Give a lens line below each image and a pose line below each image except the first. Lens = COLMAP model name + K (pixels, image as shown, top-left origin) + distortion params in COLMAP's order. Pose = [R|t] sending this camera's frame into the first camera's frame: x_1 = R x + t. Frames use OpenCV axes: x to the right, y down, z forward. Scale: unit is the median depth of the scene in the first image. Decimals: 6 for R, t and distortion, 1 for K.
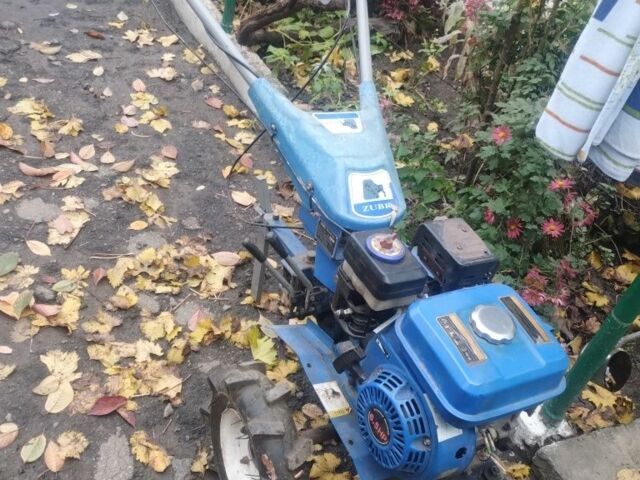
lens RADIAL K [[641.9, 0, 320.0], [0, 641.9, 240.0], [0, 0, 1]] dist [-0.003542, -0.005682]
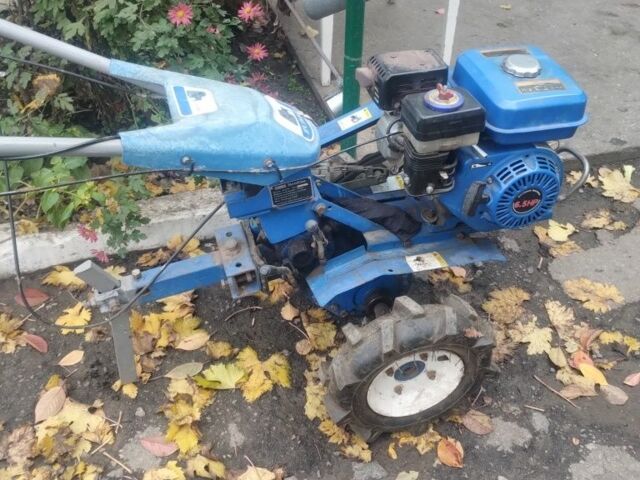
lens RADIAL K [[641.9, 0, 320.0], [0, 641.9, 240.0], [0, 0, 1]] dist [-0.003542, -0.005682]
pose [[0.217702, -0.808674, 0.546491, -0.365871], [0.658939, 0.534829, 0.528920, -0.289260], [-0.720003, 0.244957, 0.649300, 0.270429]]
